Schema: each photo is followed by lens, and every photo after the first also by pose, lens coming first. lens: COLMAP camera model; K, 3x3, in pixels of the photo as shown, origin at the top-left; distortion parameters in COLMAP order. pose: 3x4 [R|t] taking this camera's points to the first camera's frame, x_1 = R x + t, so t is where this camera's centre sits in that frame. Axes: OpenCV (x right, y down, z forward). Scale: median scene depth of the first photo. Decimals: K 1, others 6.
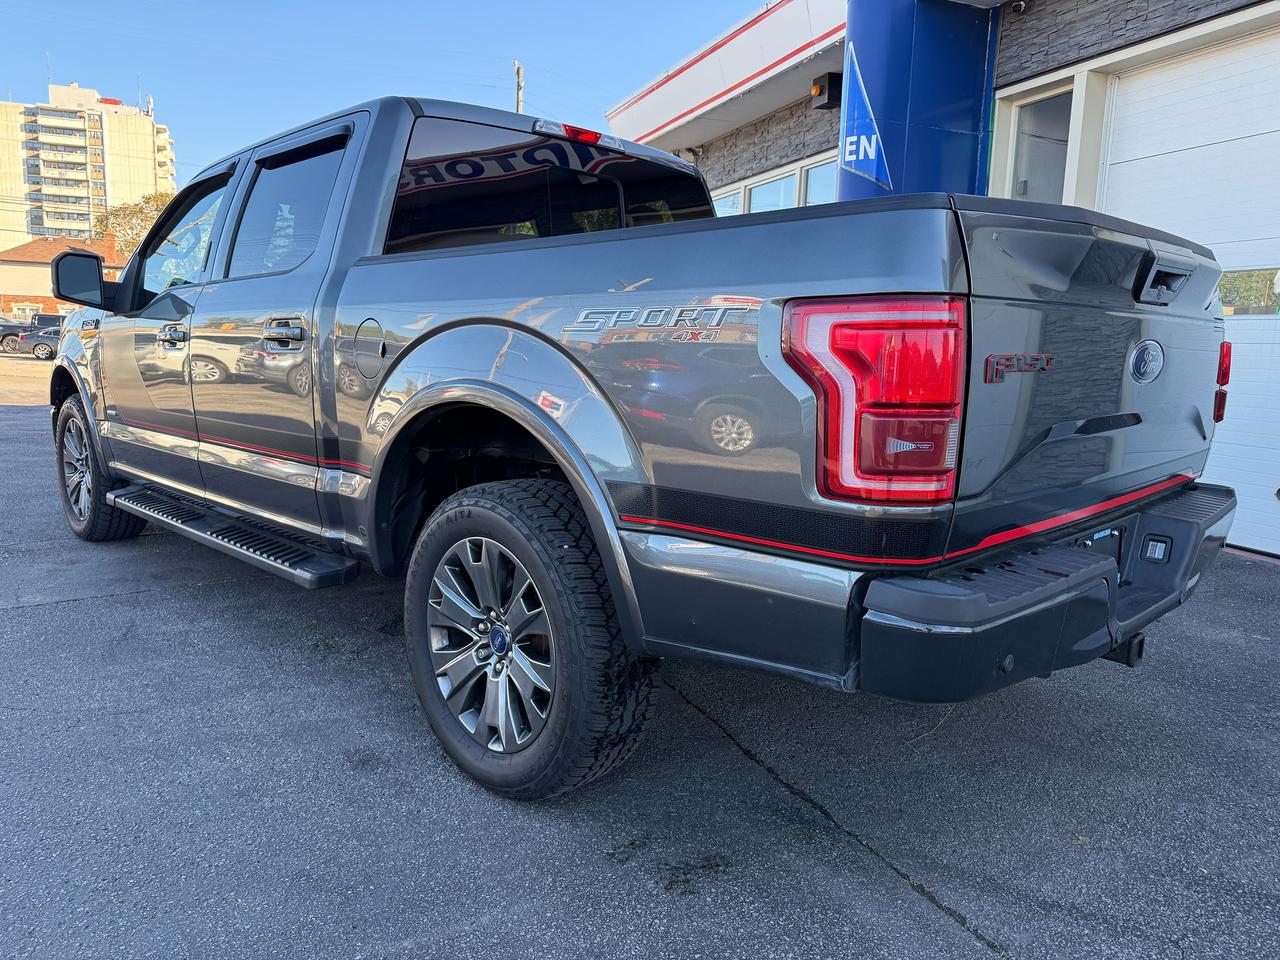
lens RADIAL K [[907.4, 0, 640.0], [0, 907.4, 480.0], [0, 0, 1]] dist [0.066113, -0.084177]
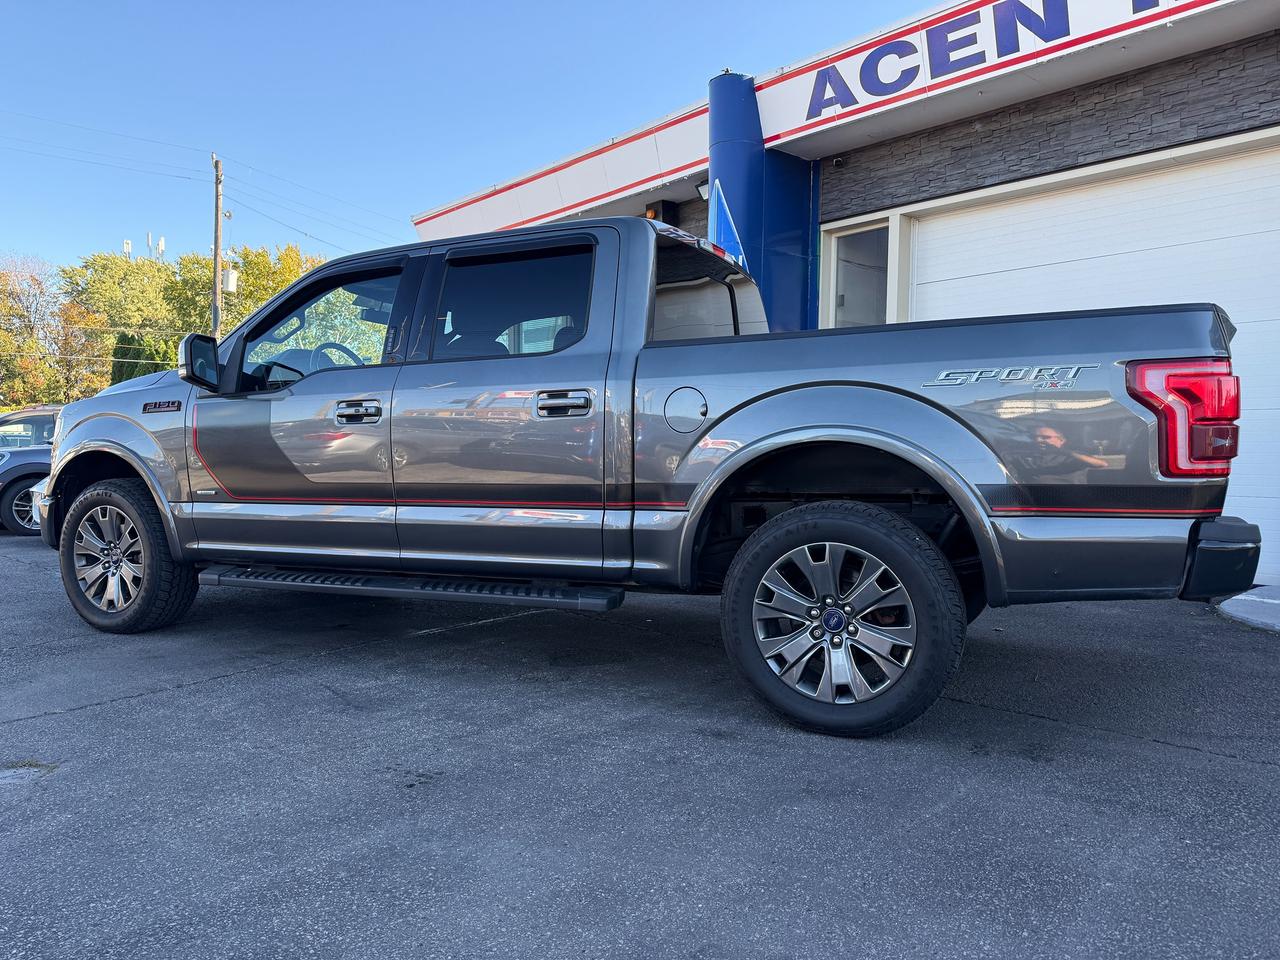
lens RADIAL K [[901.6, 0, 640.0], [0, 901.6, 480.0], [0, 0, 1]] dist [0.109613, -0.200373]
pose [[0.942114, -0.037395, 0.333200, -0.833436], [0.072294, 0.993042, -0.092960, 0.073142], [-0.327405, 0.111667, 0.938262, -0.169073]]
